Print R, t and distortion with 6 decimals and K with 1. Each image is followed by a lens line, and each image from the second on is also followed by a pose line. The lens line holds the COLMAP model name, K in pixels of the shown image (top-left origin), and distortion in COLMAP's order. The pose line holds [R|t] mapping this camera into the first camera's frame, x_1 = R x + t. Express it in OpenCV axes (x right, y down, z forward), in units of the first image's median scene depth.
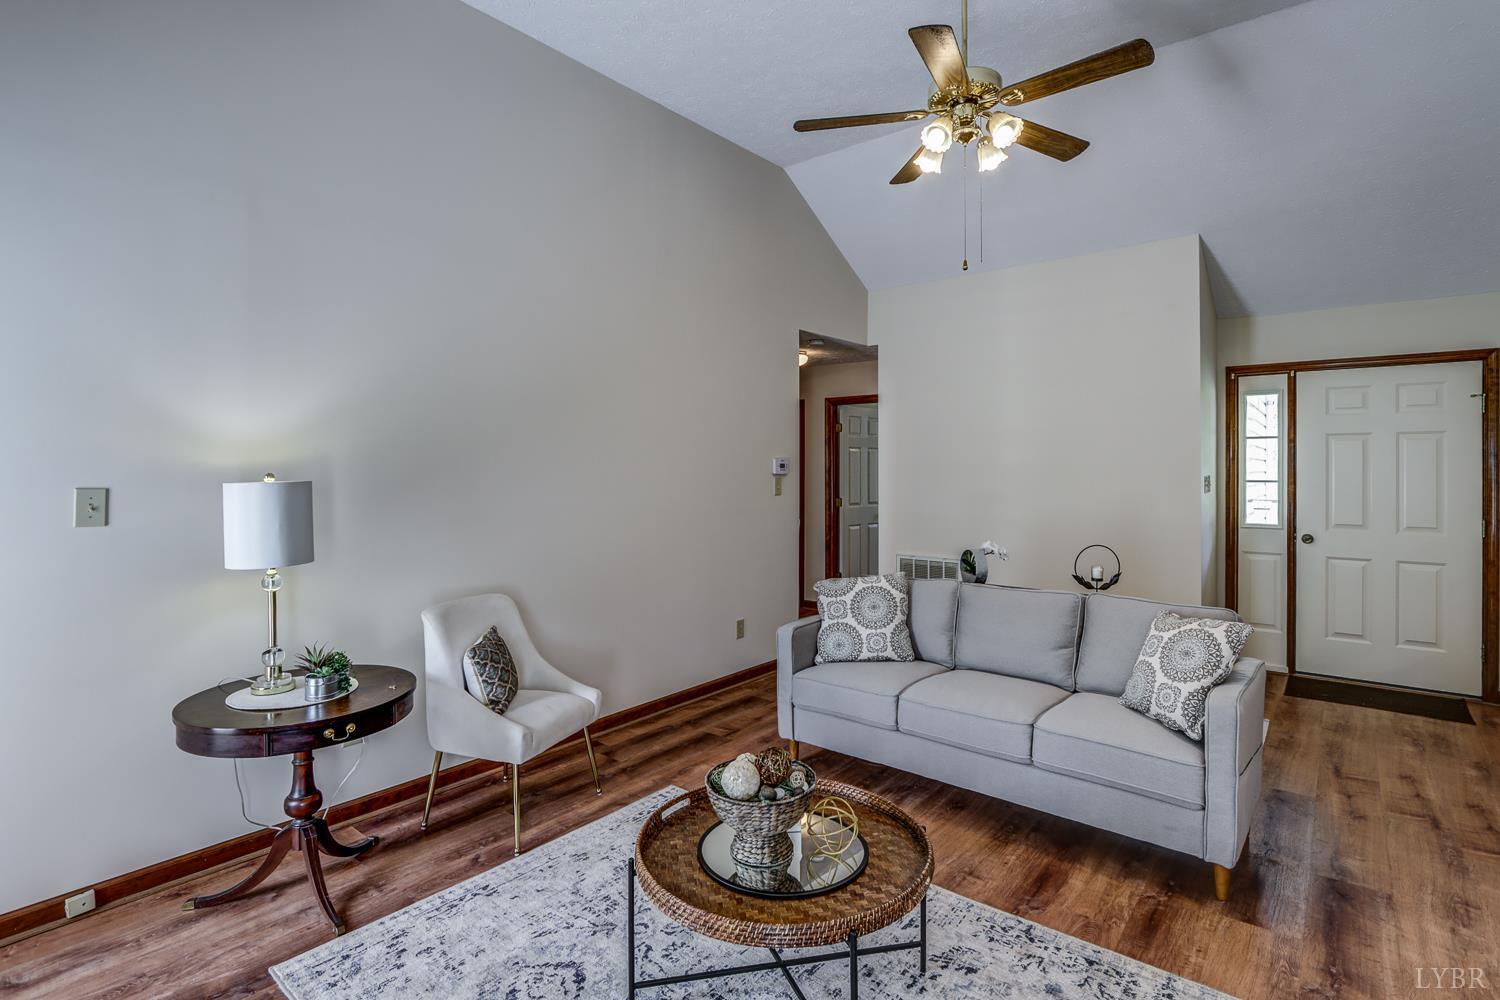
lens RADIAL K [[728.0, 0, 728.4], [0, 728.0, 475.9], [0, 0, 1]] dist [-0.018013, 0.004137]
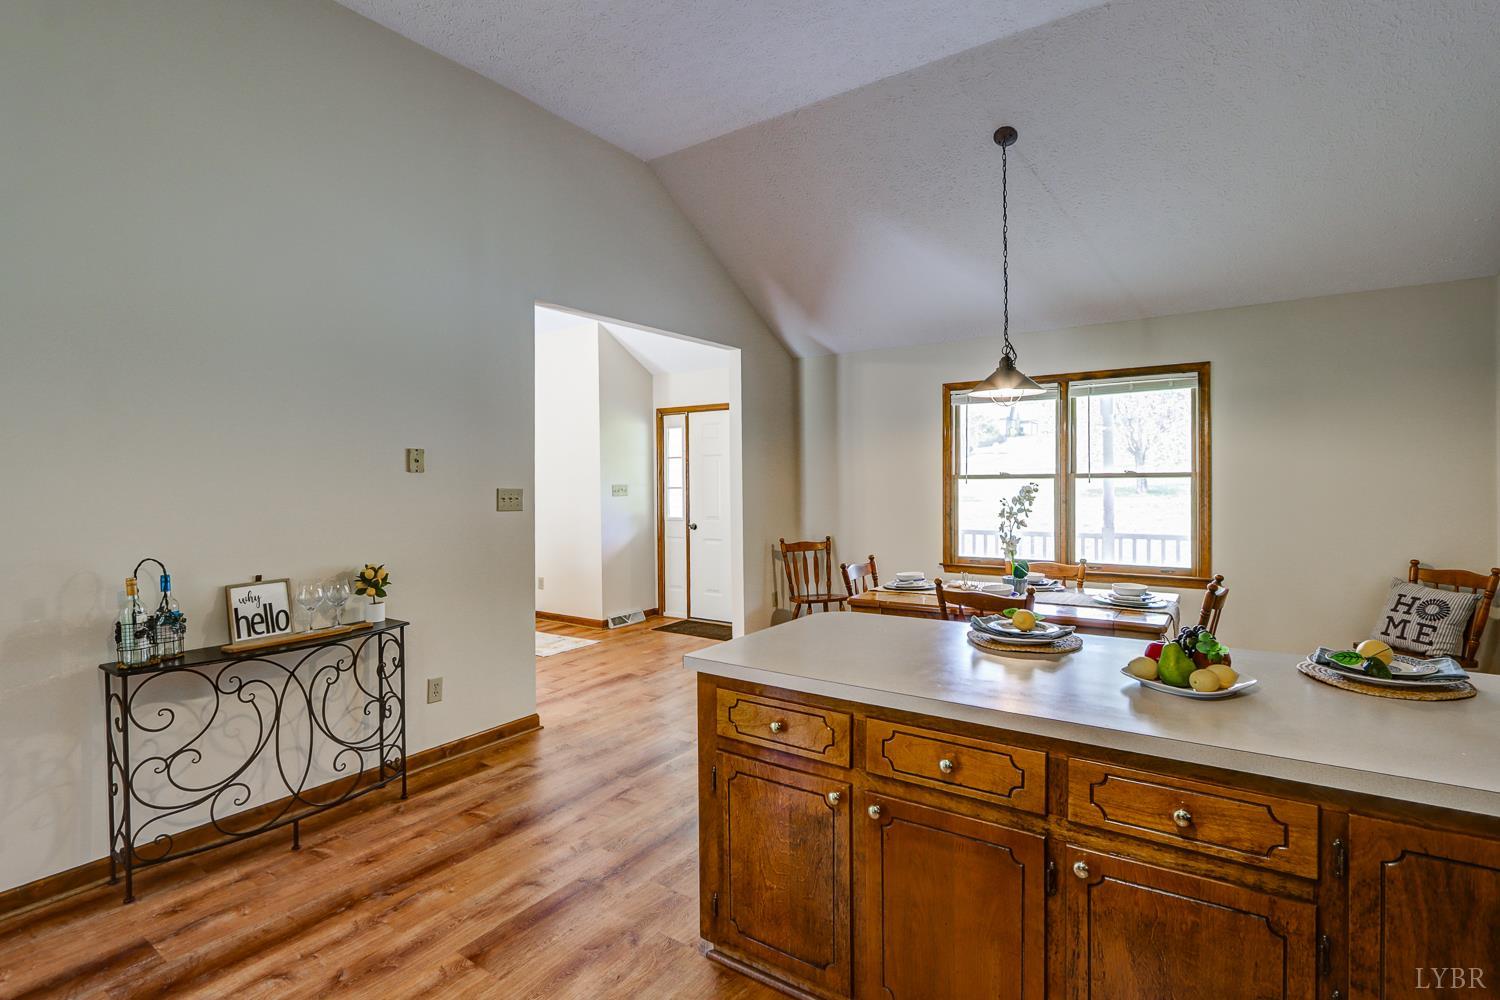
lens RADIAL K [[728.0, 0, 747.2], [0, 728.0, 482.3], [0, 0, 1]] dist [-0.018013, 0.004137]
pose [[0.994986, -0.009132, 0.099594, 0.757590], [0.009539, 0.999948, -0.003612, 0.002855], [-0.099556, 0.004544, 0.995022, -0.479570]]
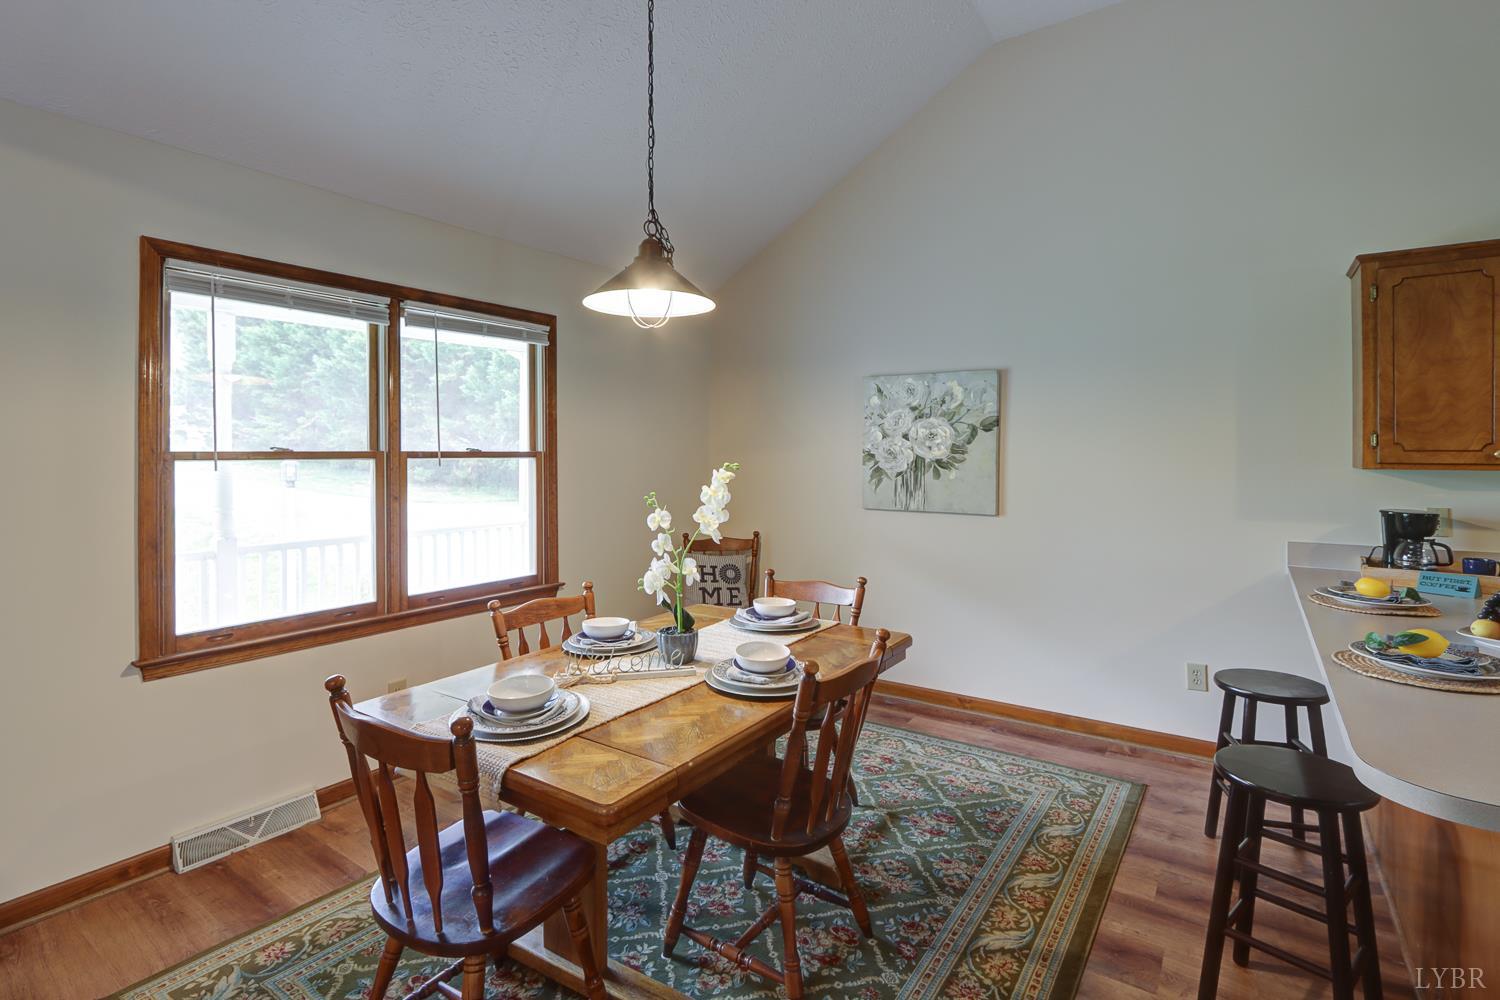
lens RADIAL K [[728.0, 0, 740.9], [0, 728.0, 451.2], [0, 0, 1]] dist [-0.018013, 0.004137]
pose [[-0.090948, 0.007533, 0.995827, 0.665953], [0.013130, 0.999894, -0.006364, -0.001860], [-0.995769, 0.012496, -0.091037, 0.306939]]
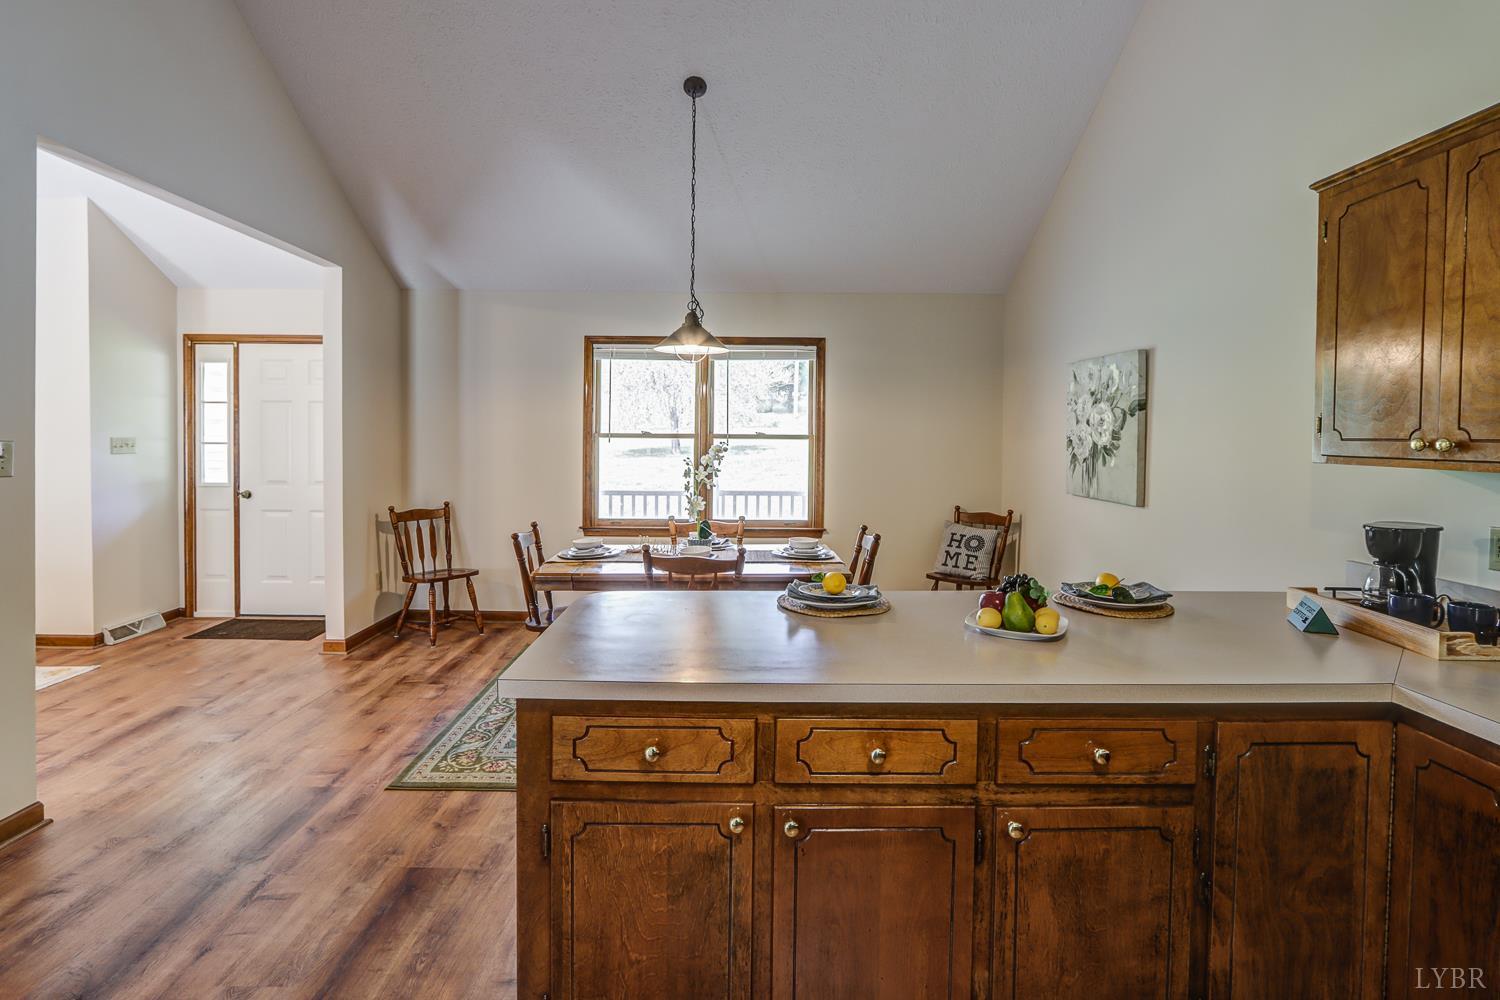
lens RADIAL K [[728.0, 0, 741.4], [0, 728.0, 457.6], [0, 0, 1]] dist [-0.018013, 0.004137]
pose [[0.752512, -0.008228, 0.658527, 0.638134], [-0.004883, 0.999825, 0.018073, 0.005739], [-0.658560, -0.016816, 0.752340, -0.334316]]
